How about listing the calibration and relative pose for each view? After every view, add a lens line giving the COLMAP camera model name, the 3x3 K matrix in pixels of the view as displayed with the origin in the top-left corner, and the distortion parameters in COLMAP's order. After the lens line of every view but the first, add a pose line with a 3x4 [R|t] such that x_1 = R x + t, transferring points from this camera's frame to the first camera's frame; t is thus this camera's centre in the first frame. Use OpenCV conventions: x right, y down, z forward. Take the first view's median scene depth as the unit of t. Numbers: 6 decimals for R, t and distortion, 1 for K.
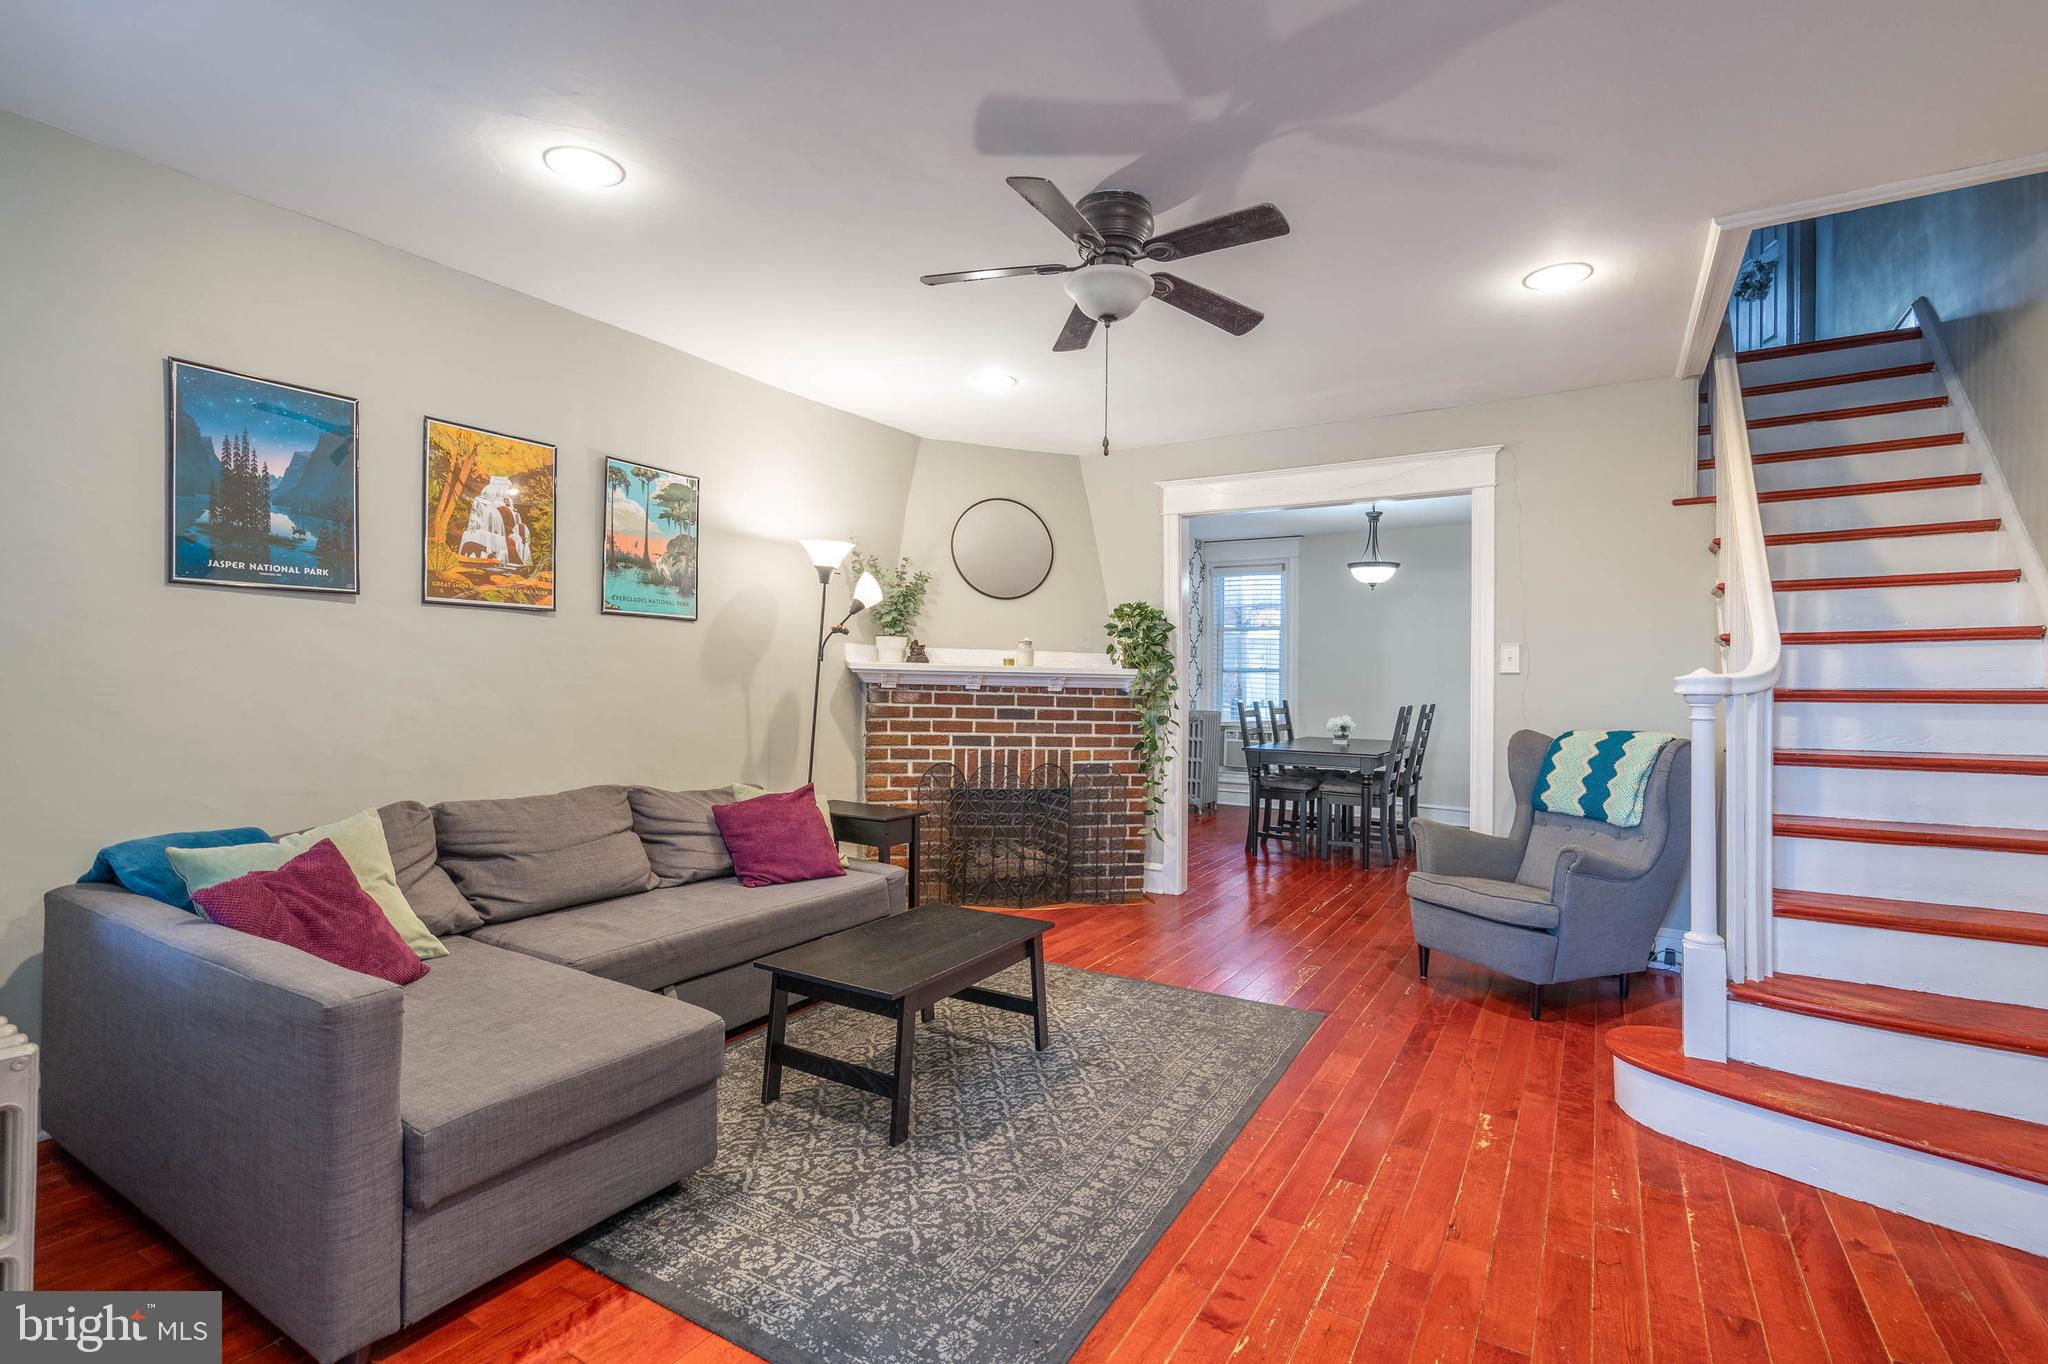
lens RADIAL K [[936.3, 0, 1025.9], [0, 936.3, 677.3], [0, 0, 1]] dist [-0.002078, -0.000186]
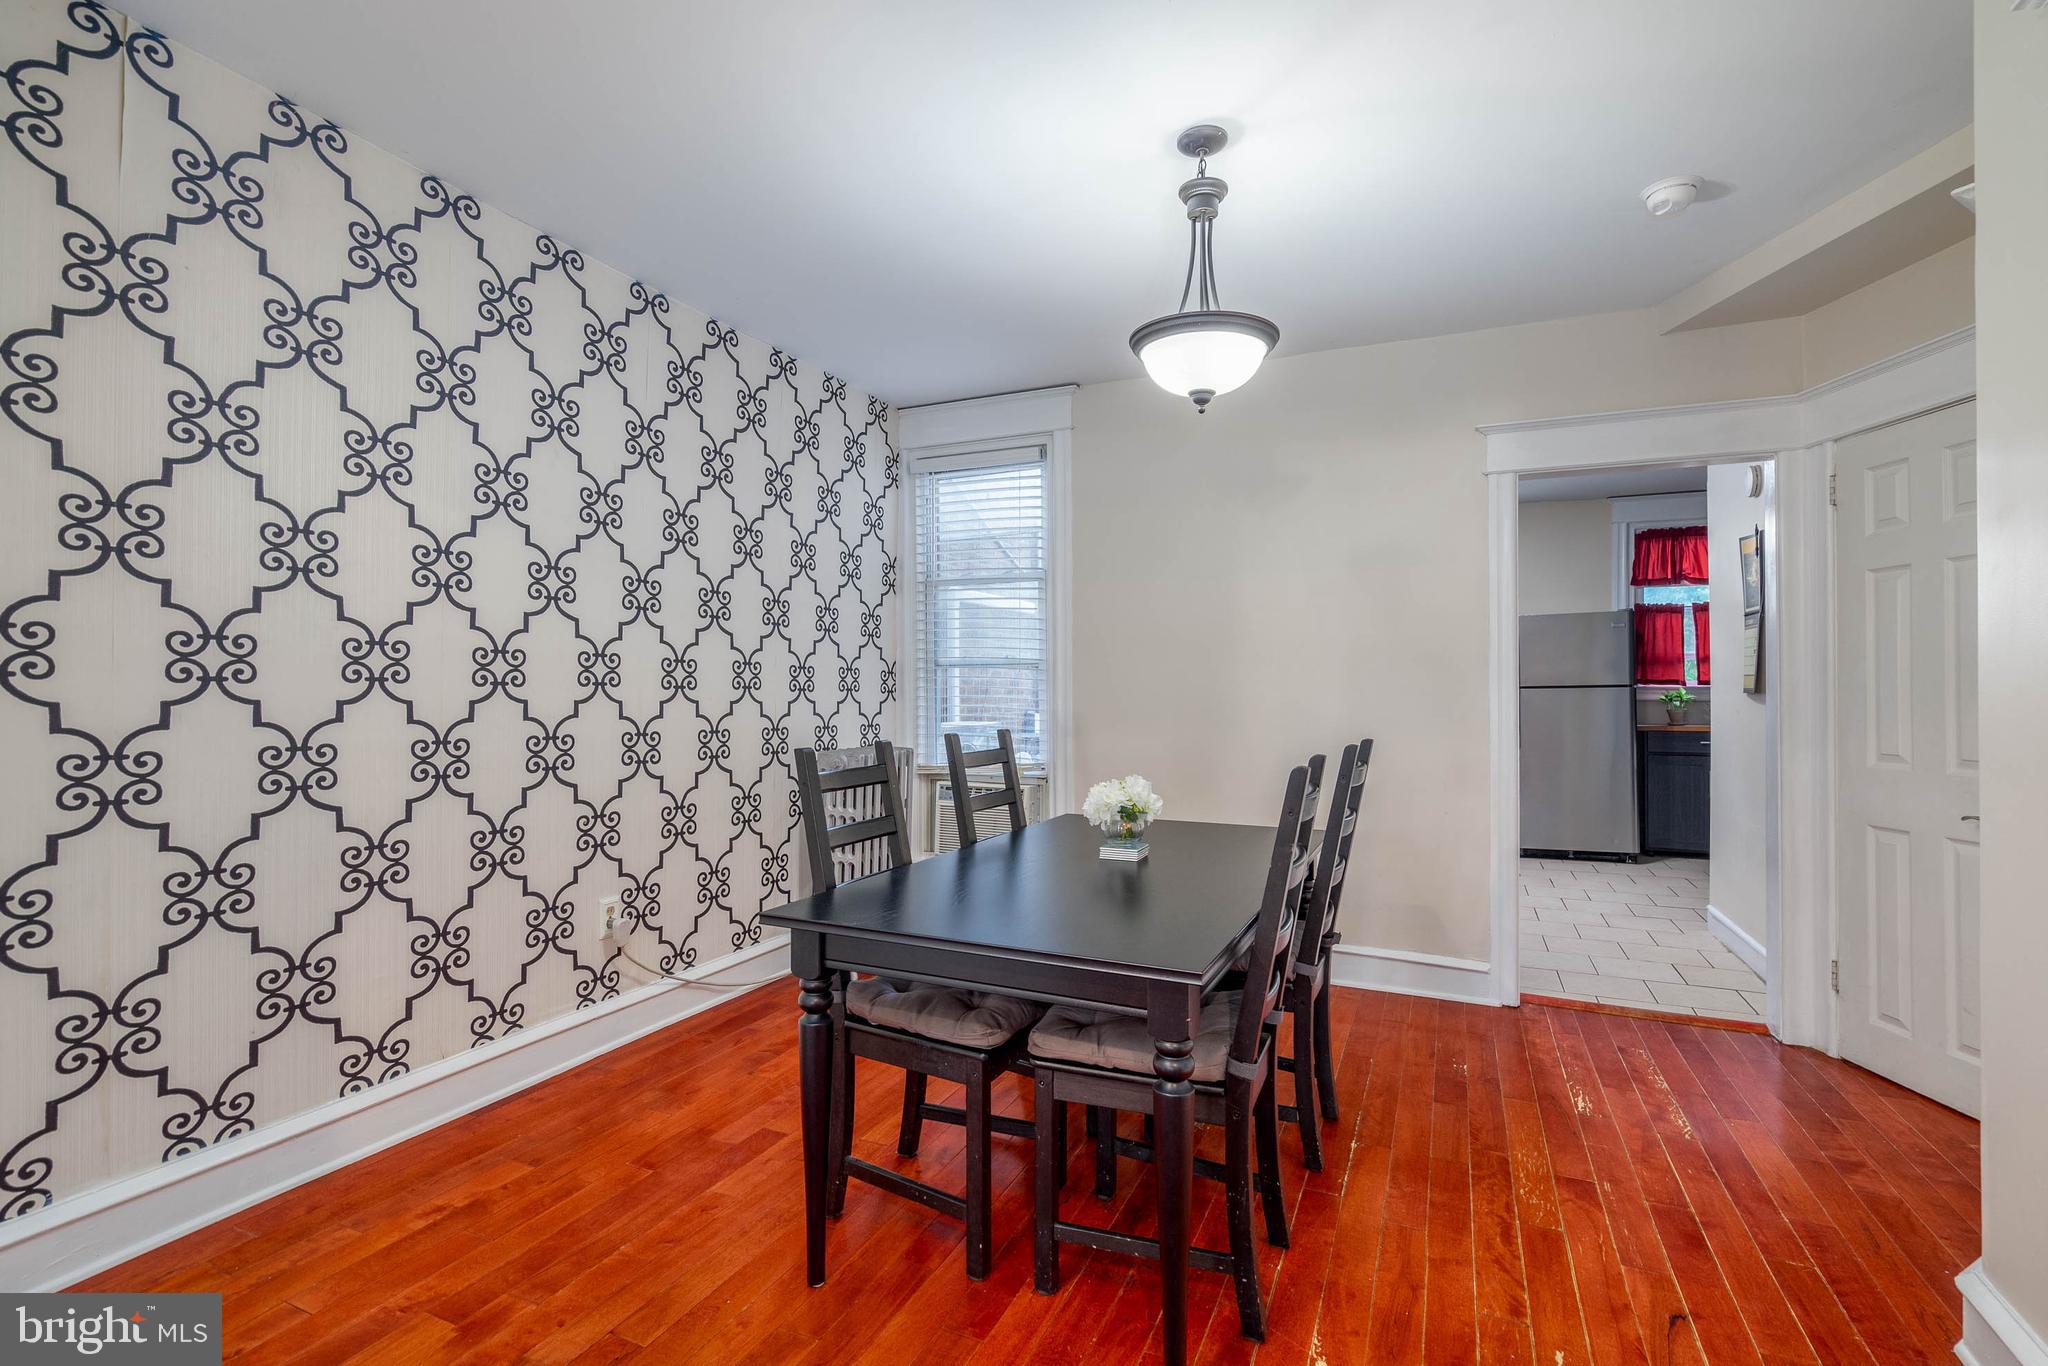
lens RADIAL K [[936.3, 0, 1025.9], [0, 936.3, 678.3], [0, 0, 1]] dist [-0.002078, -0.000186]
pose [[0.992203, -0.009685, 0.124257, 0.345763], [0.010206, 0.999942, -0.003562, 0.006255], [-0.124215, 0.004802, 0.992244, 0.879871]]
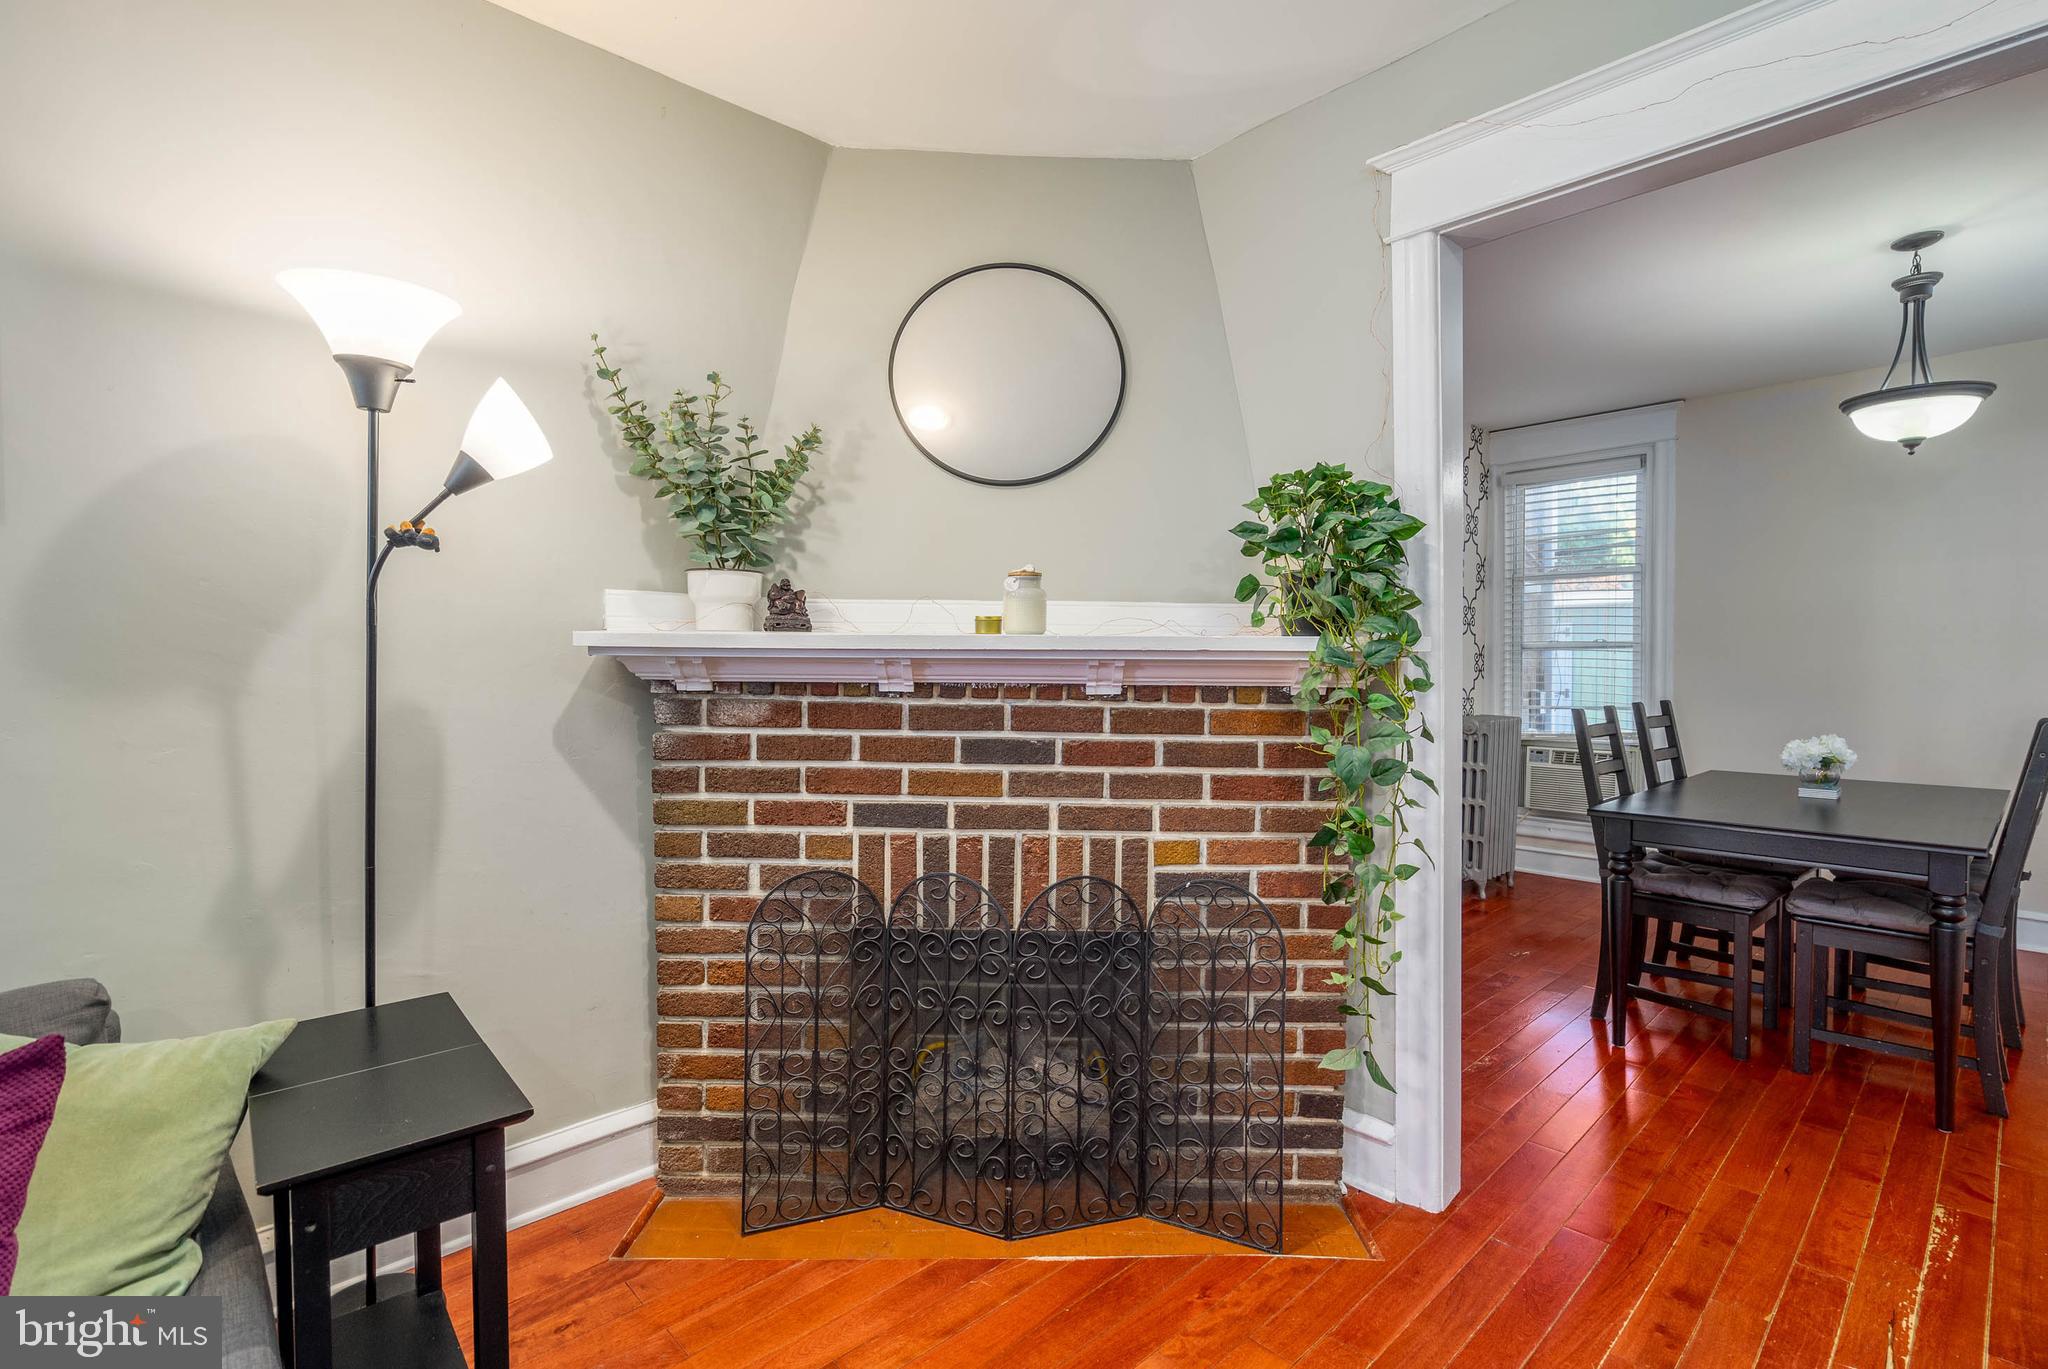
lens RADIAL K [[951.9, 0, 1025.1], [0, 951.9, 685.6], [0, 0, 1]] dist [-0.000552, -0.000084]
pose [[0.967339, -0.007259, -0.253381, 0.103468], [0.013077, 0.999688, 0.021285, 0.001555], [0.253147, -0.023903, 0.967132, 0.601841]]
